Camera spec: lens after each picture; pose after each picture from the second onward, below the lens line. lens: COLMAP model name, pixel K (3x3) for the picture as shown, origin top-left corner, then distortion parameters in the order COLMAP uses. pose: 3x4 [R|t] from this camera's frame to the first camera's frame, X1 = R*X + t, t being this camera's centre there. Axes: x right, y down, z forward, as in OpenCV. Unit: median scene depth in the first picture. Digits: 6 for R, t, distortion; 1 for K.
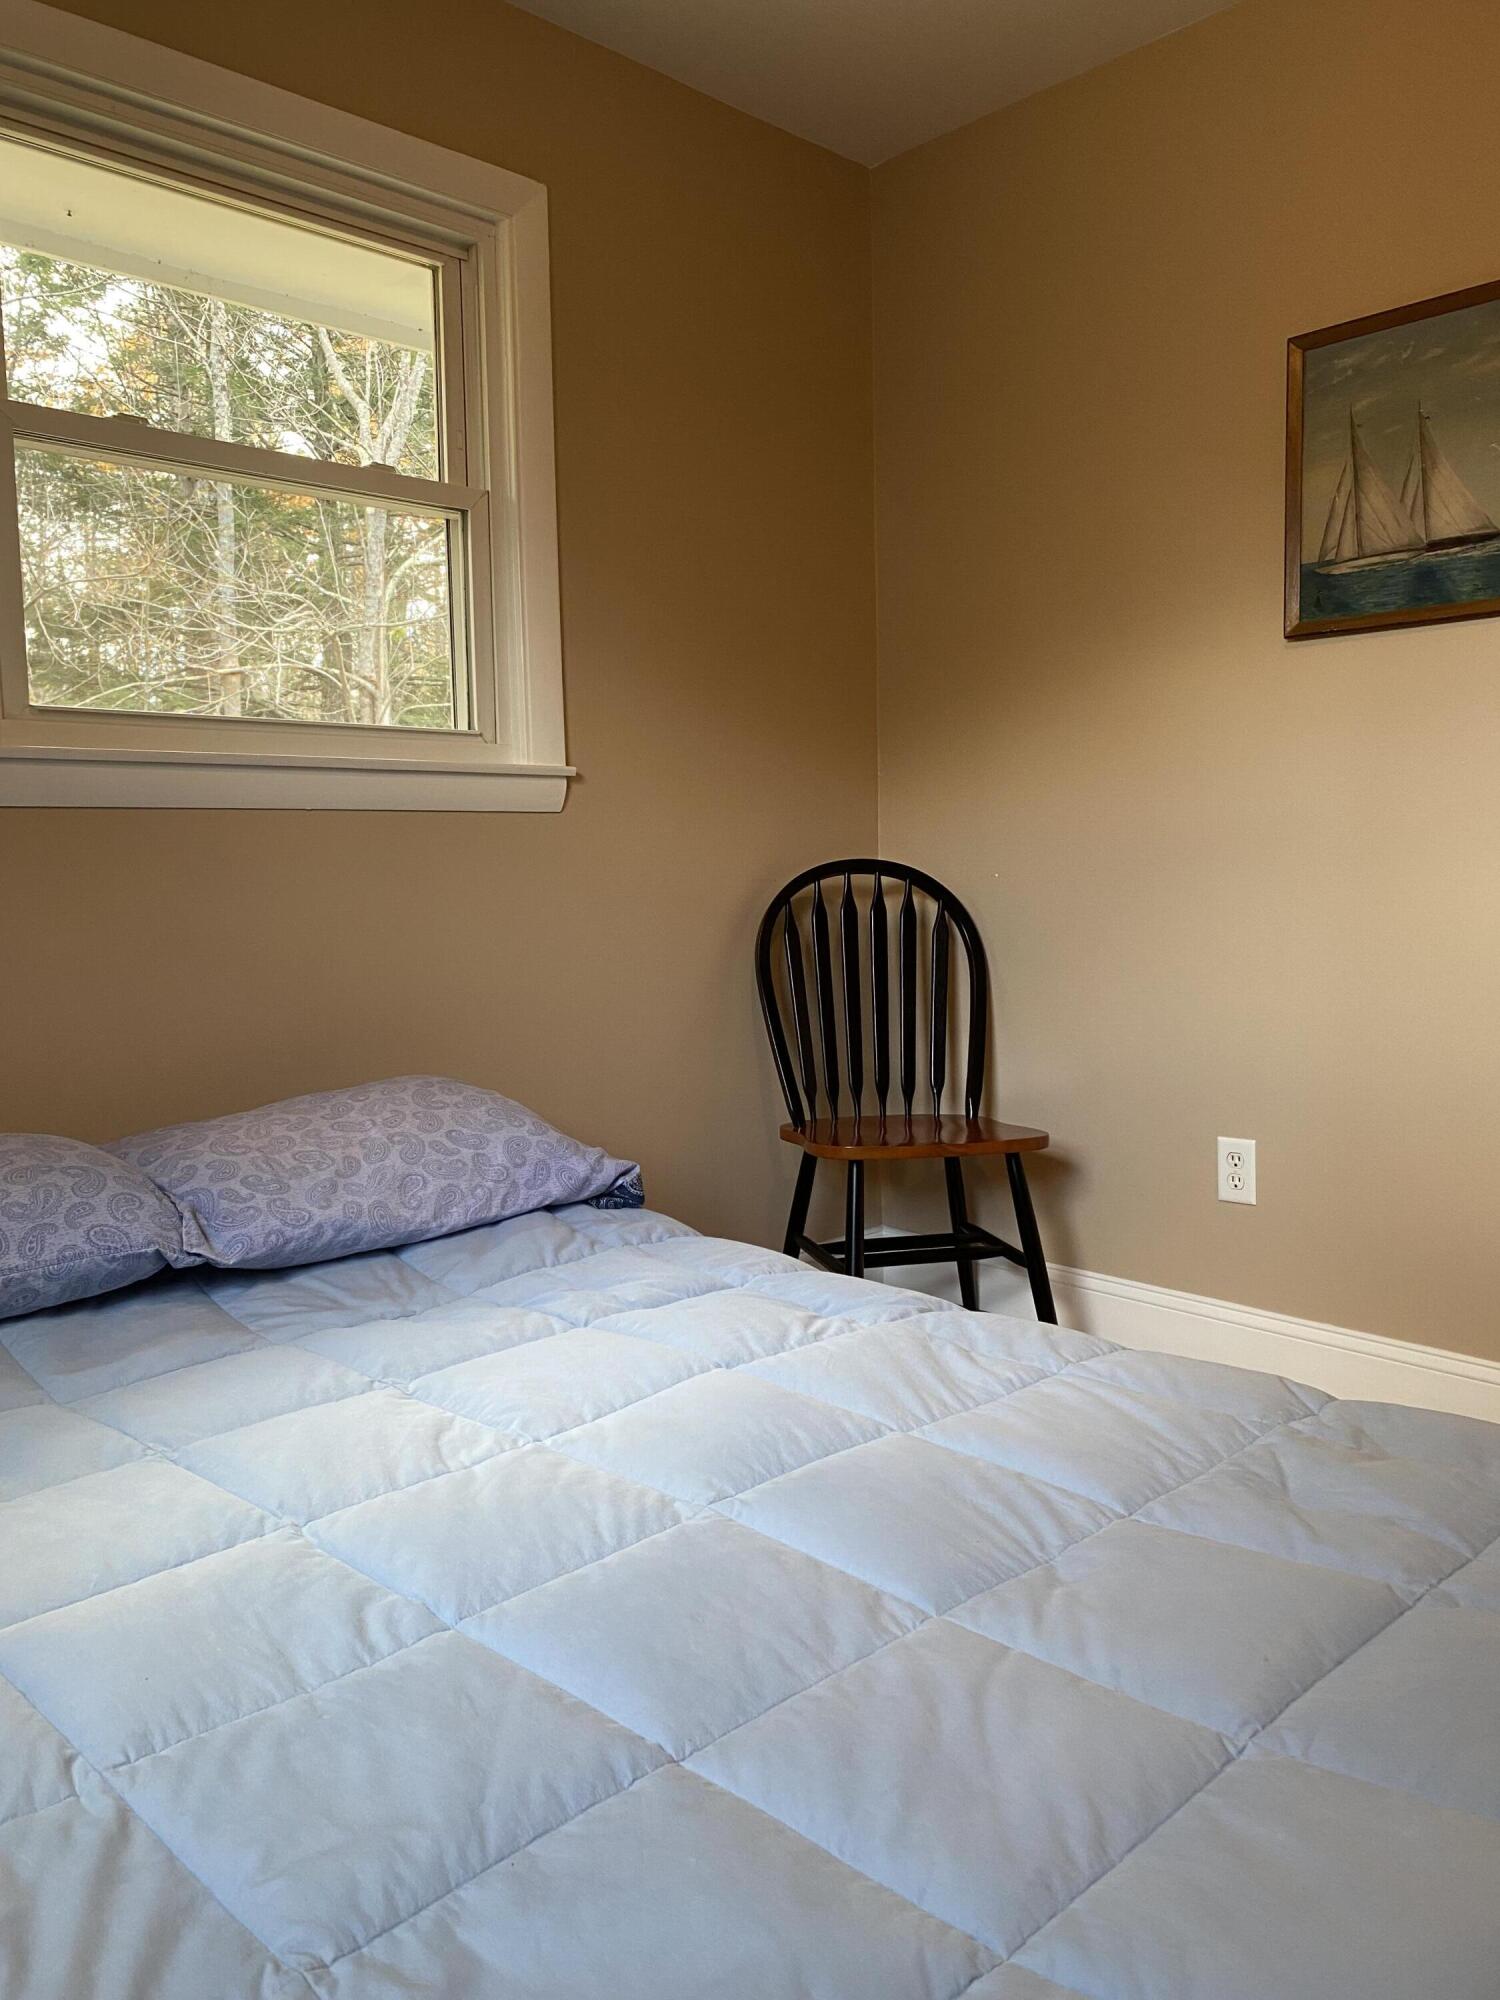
lens RADIAL K [[1523.1, 0, 753.9], [0, 1523.1, 1001.3], [0, 0, 1]] dist [0.025281, -0.019878]
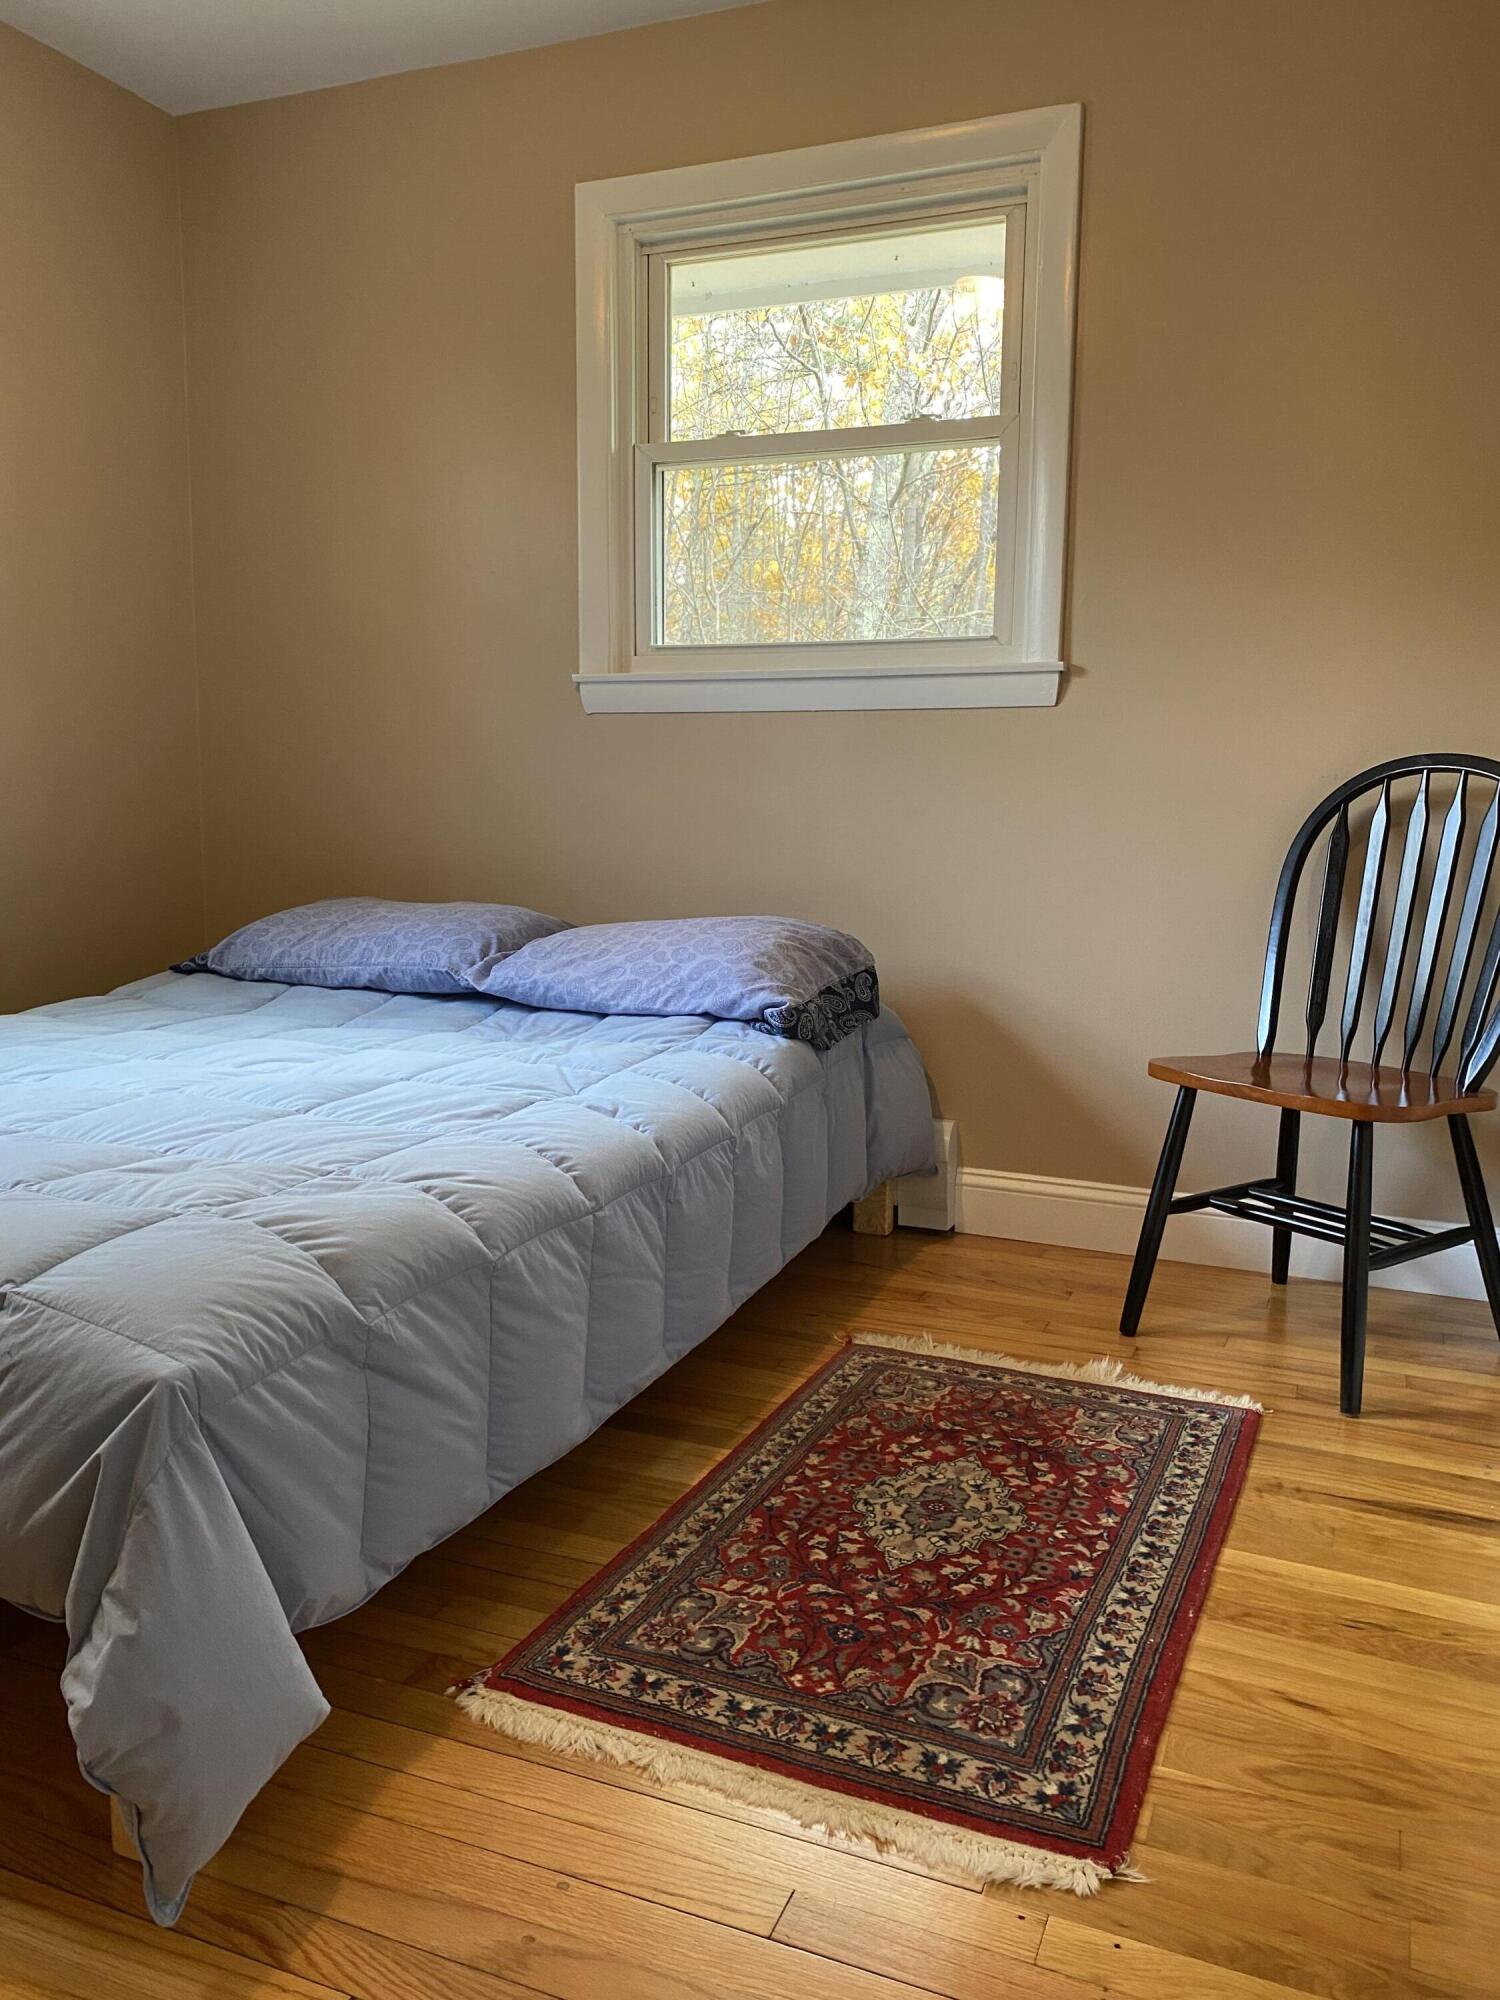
lens RADIAL K [[1523.1, 0, 754.0], [0, 1523.1, 995.2], [0, 0, 1]] dist [0.025281, -0.019878]
pose [[0.375504, 0.150482, -0.914523, 0.845857], [-0.097947, 0.987649, 0.122298, -0.035718], [0.921631, 0.043651, 0.385606, 0.421940]]
